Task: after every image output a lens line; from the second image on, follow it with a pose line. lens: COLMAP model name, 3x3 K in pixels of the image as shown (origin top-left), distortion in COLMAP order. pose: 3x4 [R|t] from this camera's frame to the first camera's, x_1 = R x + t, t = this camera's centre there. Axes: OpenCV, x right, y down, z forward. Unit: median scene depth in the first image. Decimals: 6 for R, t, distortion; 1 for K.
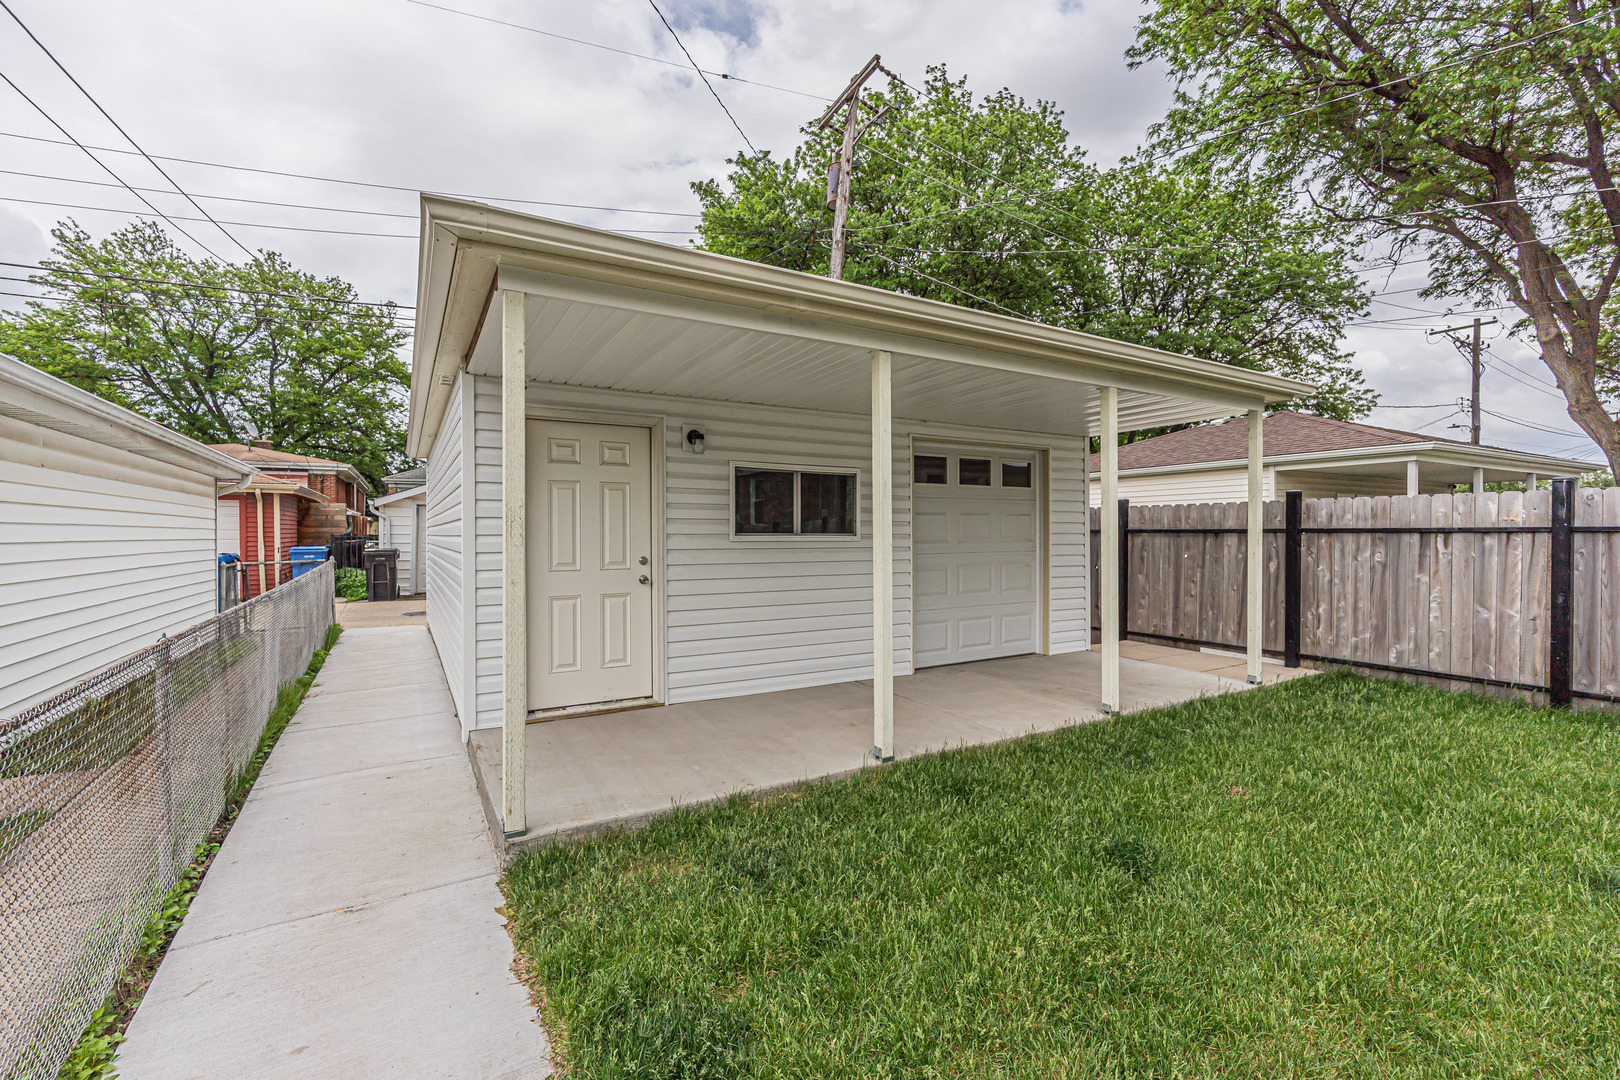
lens RADIAL K [[713.2, 0, 831.6], [0, 713.2, 554.5], [0, 0, 1]] dist [-0.003628, -0.001346]
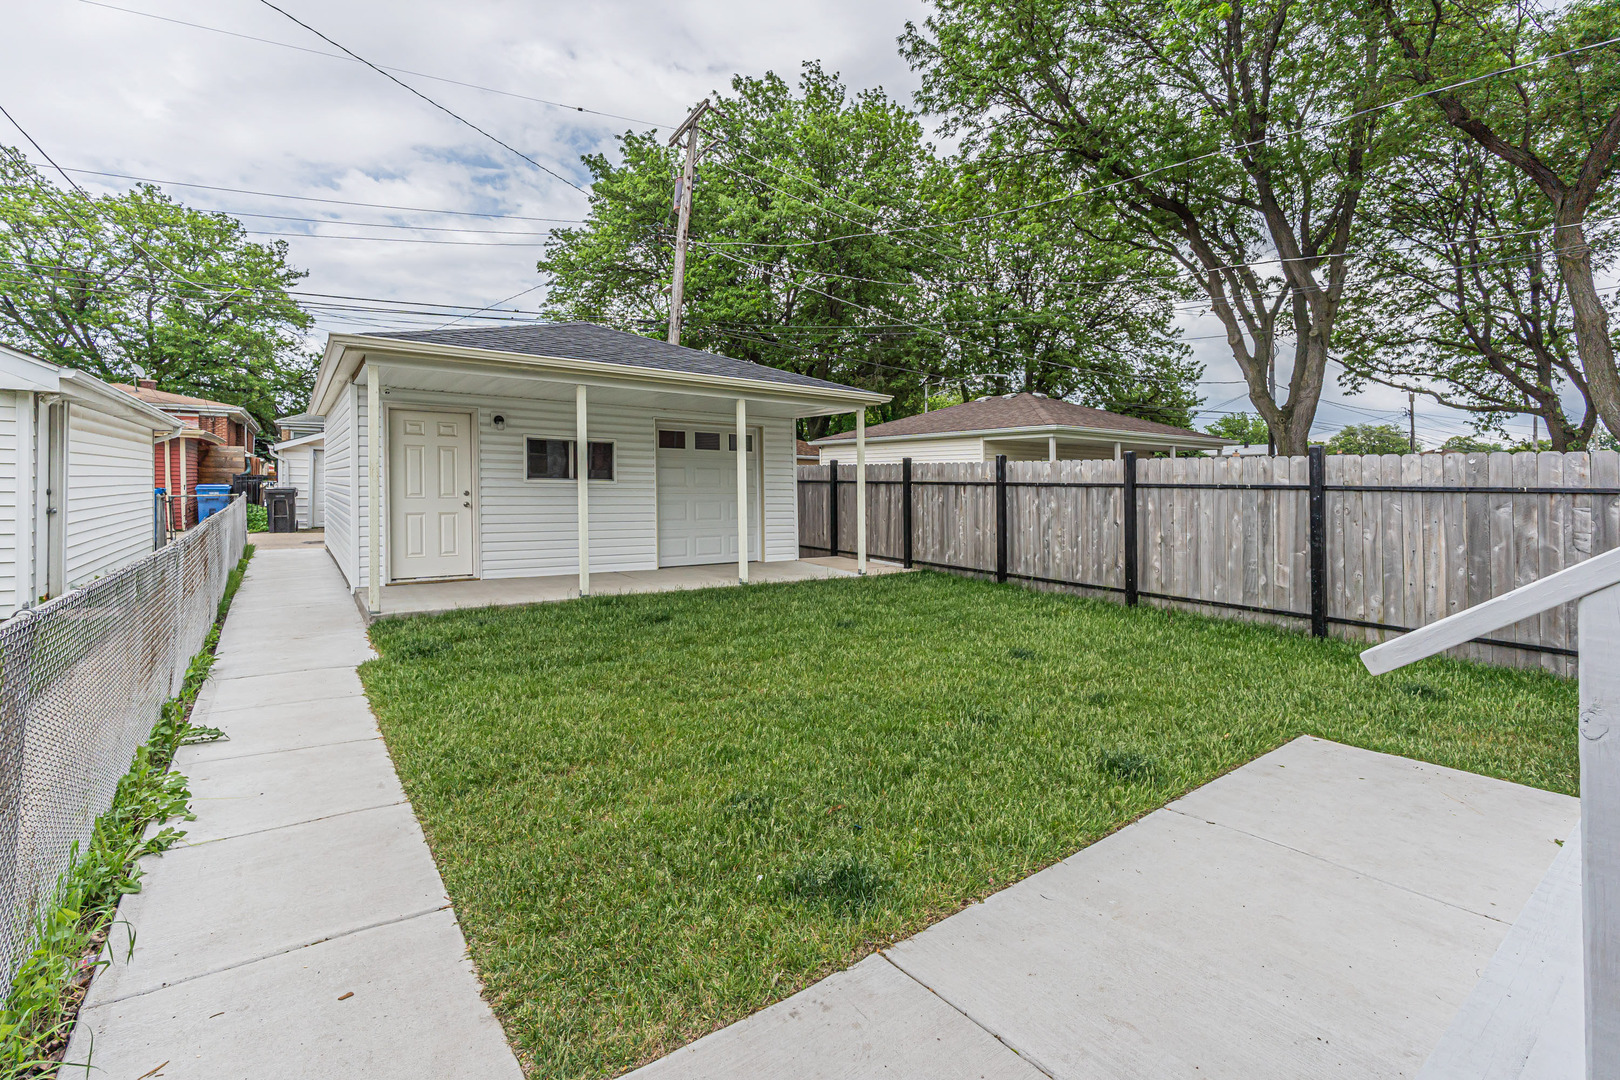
lens RADIAL K [[713.2, 0, 840.2], [0, 713.2, 526.3], [0, 0, 1]] dist [-0.003628, -0.001346]
pose [[0.993384, 0.009848, 0.114420, 0.143820], [-0.013445, 0.999438, 0.030709, 0.007899], [-0.114053, -0.032044, 0.992958, -0.263714]]
